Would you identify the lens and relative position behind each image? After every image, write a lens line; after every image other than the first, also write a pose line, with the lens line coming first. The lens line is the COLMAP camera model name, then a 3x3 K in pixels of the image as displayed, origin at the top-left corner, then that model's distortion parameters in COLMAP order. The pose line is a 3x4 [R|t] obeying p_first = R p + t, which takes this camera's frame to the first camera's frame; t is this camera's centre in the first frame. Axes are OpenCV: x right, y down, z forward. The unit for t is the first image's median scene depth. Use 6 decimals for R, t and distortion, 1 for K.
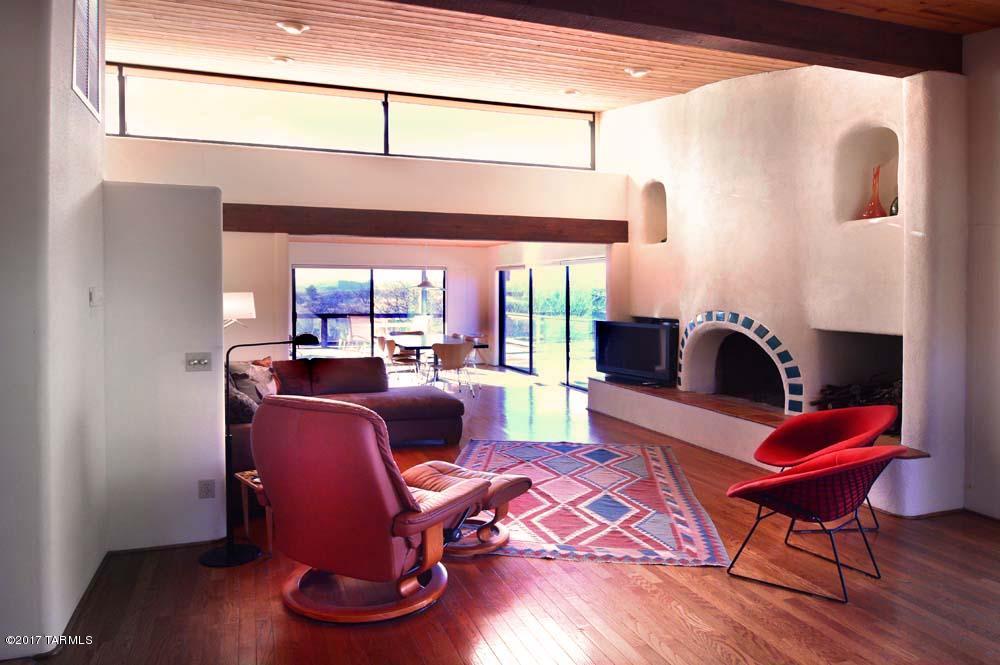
lens RADIAL K [[552.5, 0, 408.4], [0, 552.5, 283.8], [0, 0, 1]] dist [-0.010964, 0.001323]
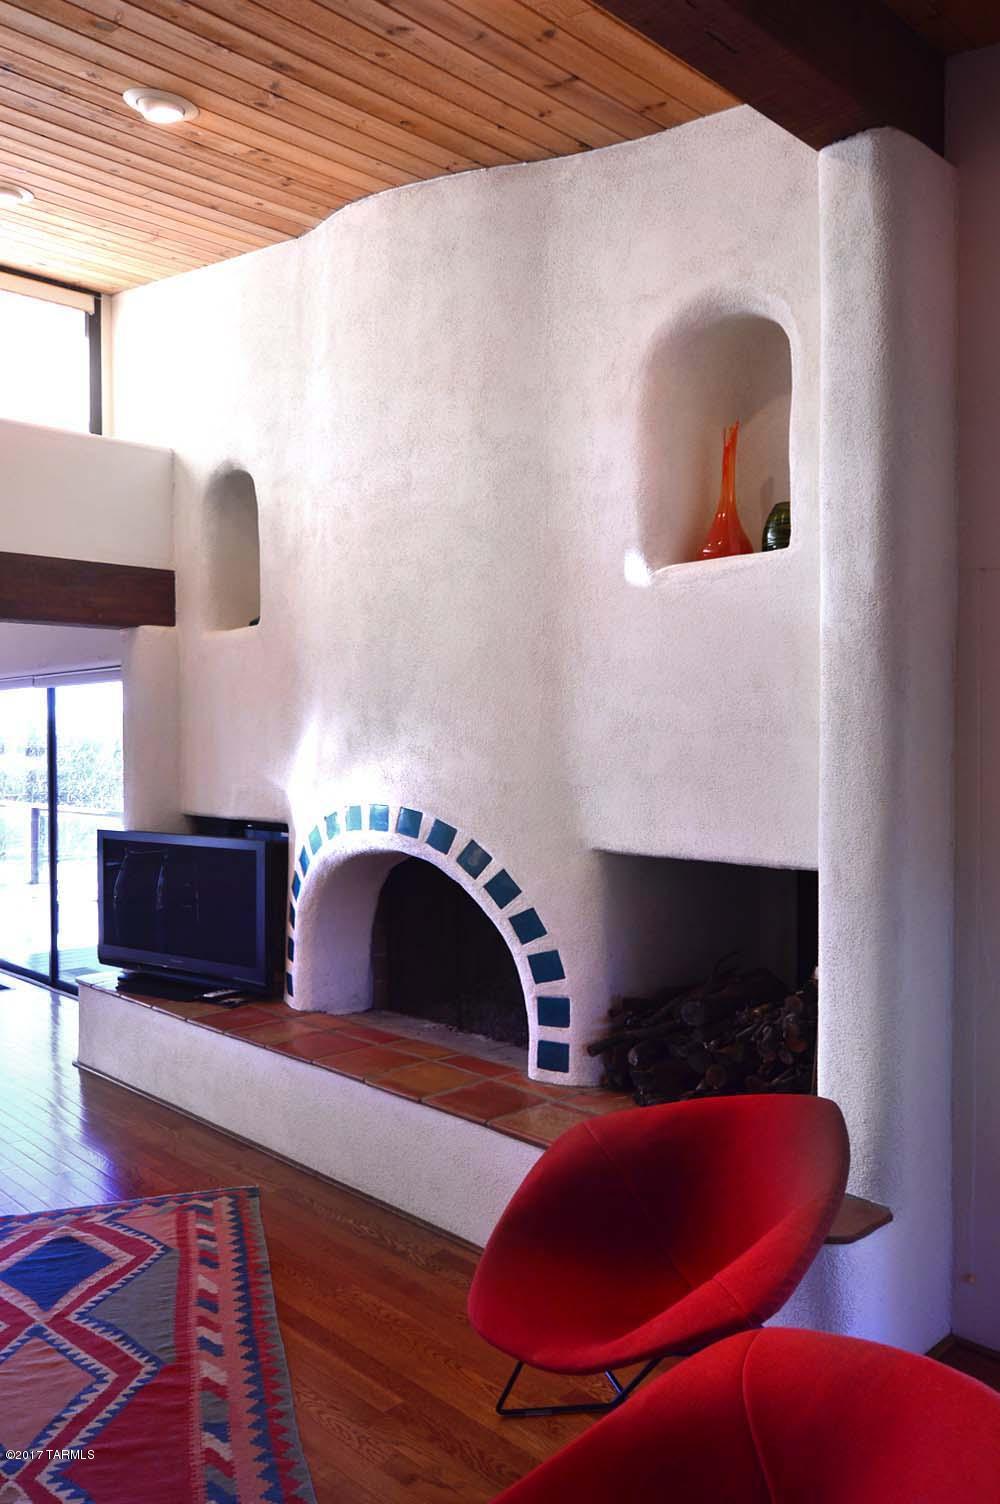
lens RADIAL K [[1060.1, 0, 498.9], [0, 1060.1, 747.0], [0, 0, 1]] dist [0.002159, -0.004716]
pose [[0.817587, -0.013615, 0.575643, 0.235112], [0.004833, 0.999847, 0.016784, -0.001566], [-0.575784, -0.010941, 0.817529, 0.390823]]
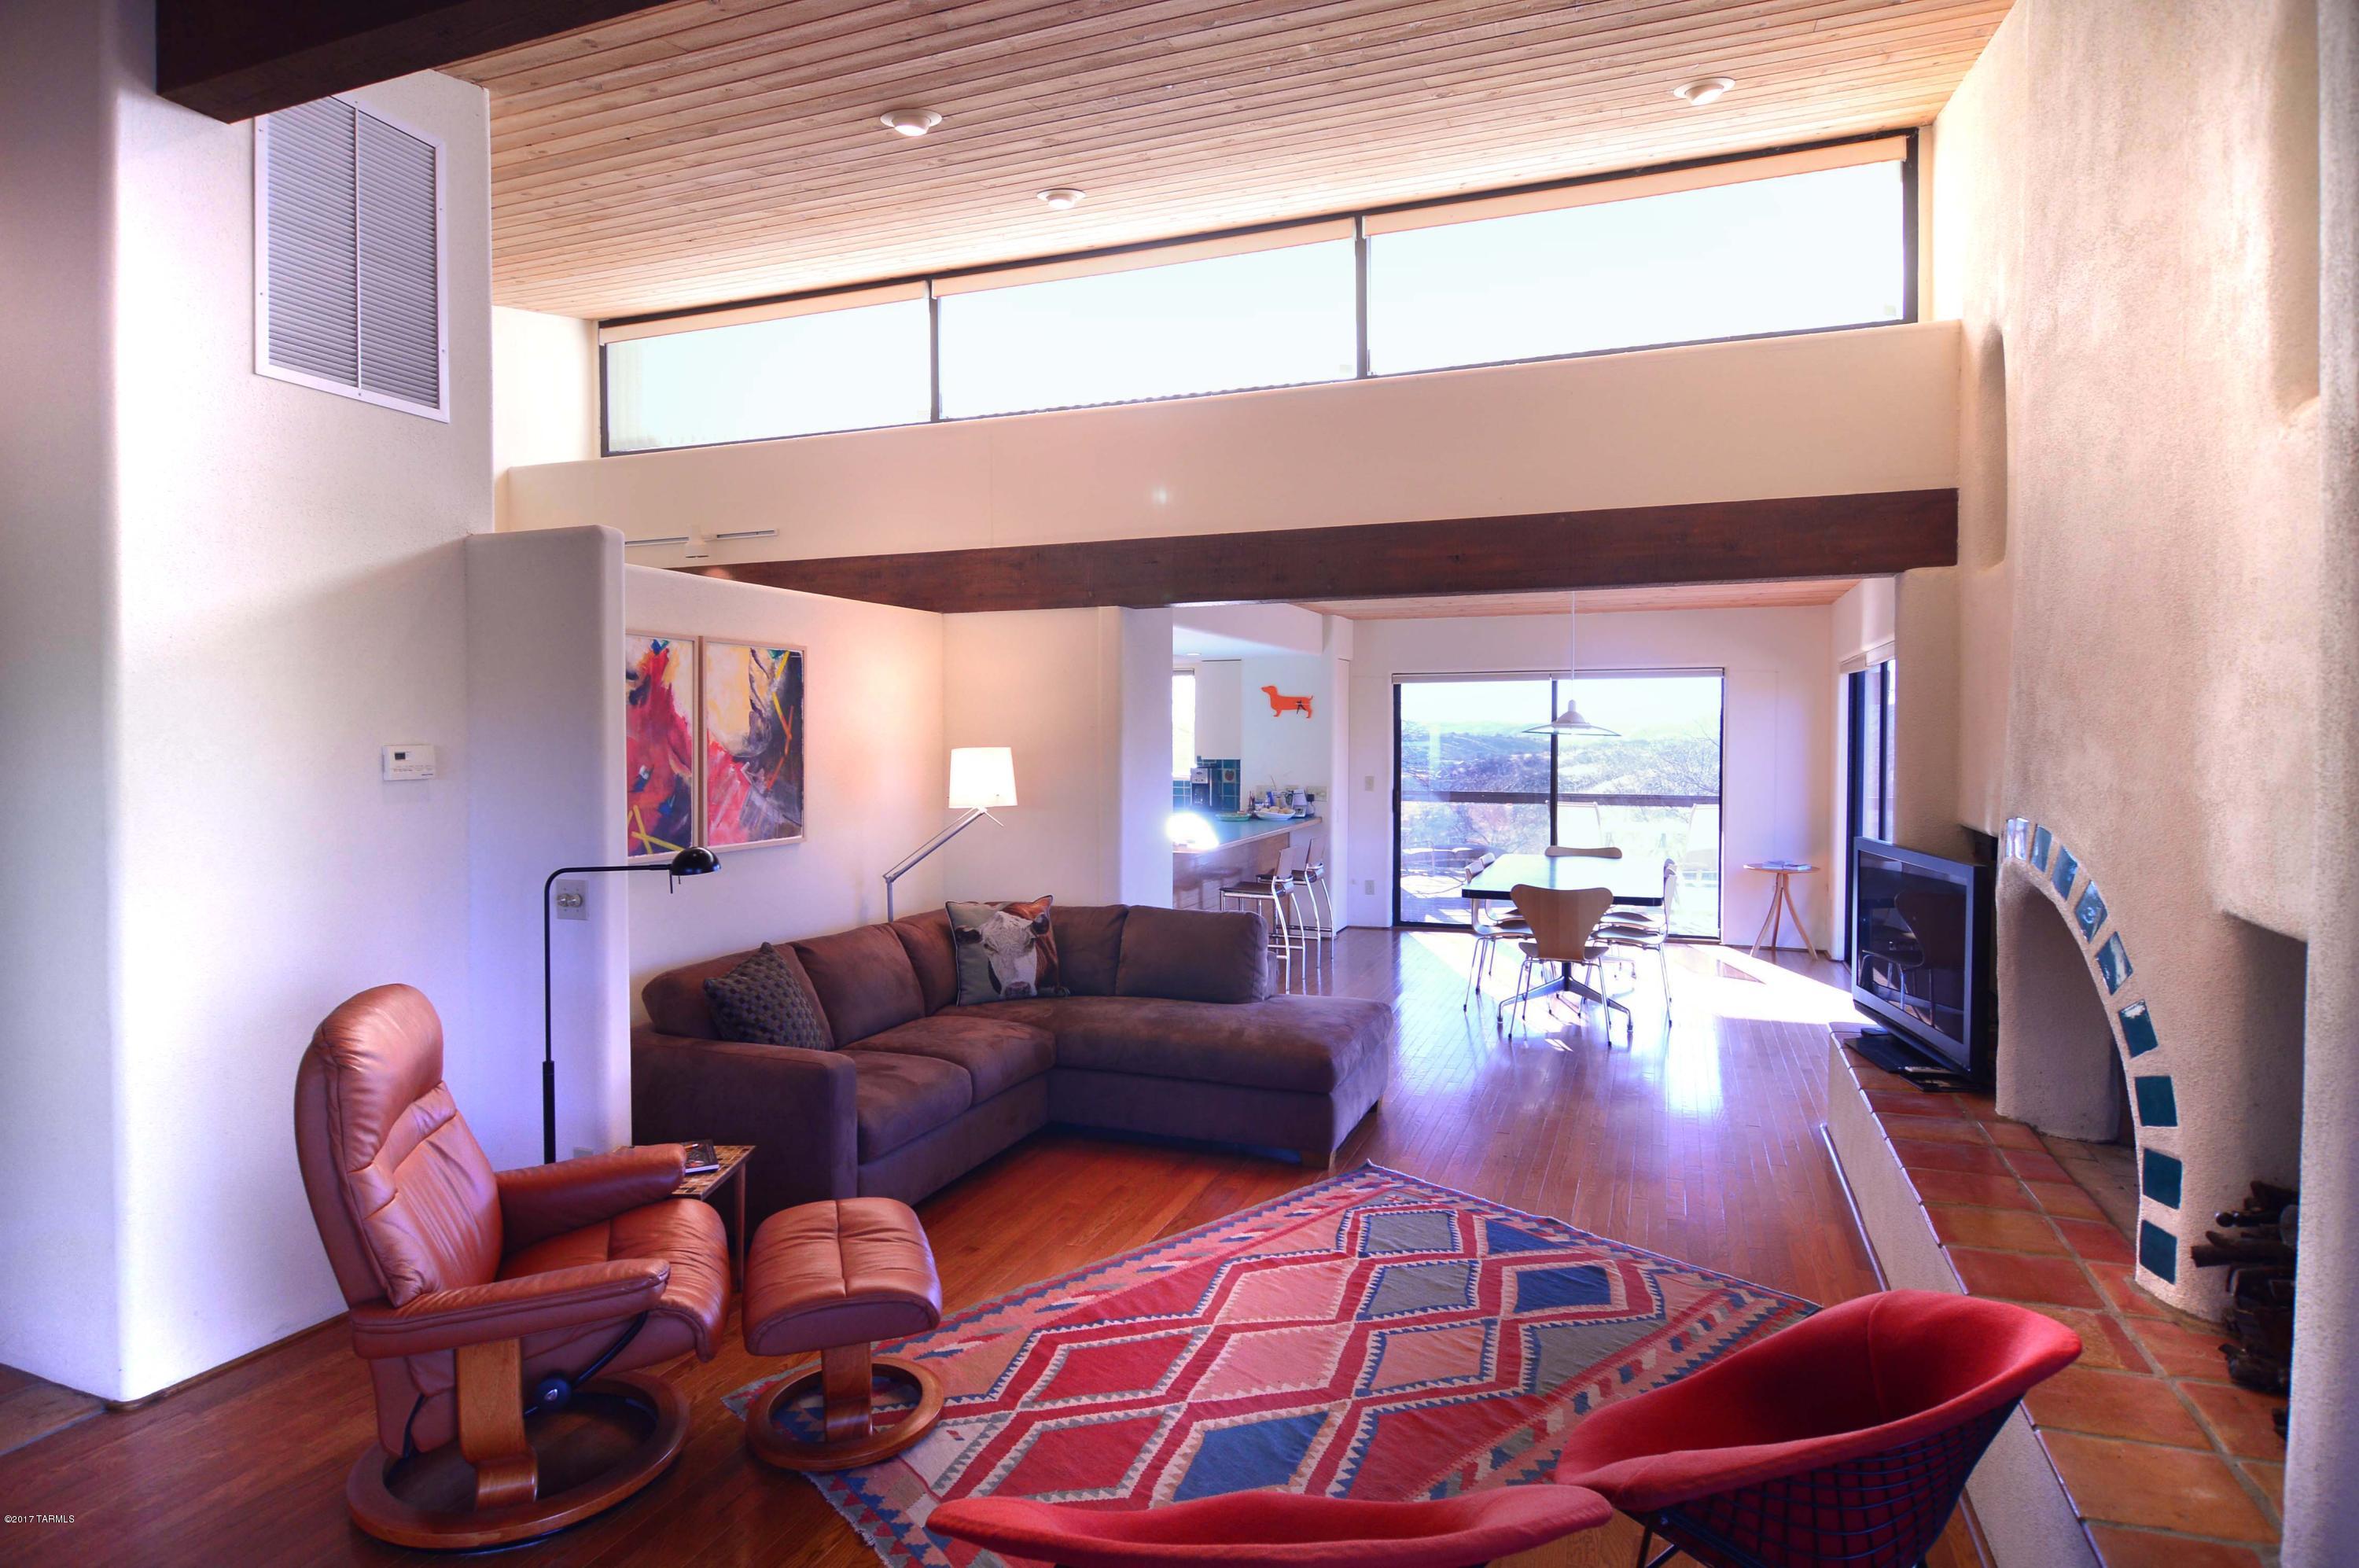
lens RADIAL K [[1293.1, 0, 1018.4], [0, 1293.1, 741.1], [0, 0, 1]] dist [0.000401, -0.003633]
pose [[0.839840, -0.007770, -0.542779, 0.544506], [0.016356, 0.999806, 0.010996, 0.000038], [0.542588, -0.018113, 0.839804, 0.279444]]
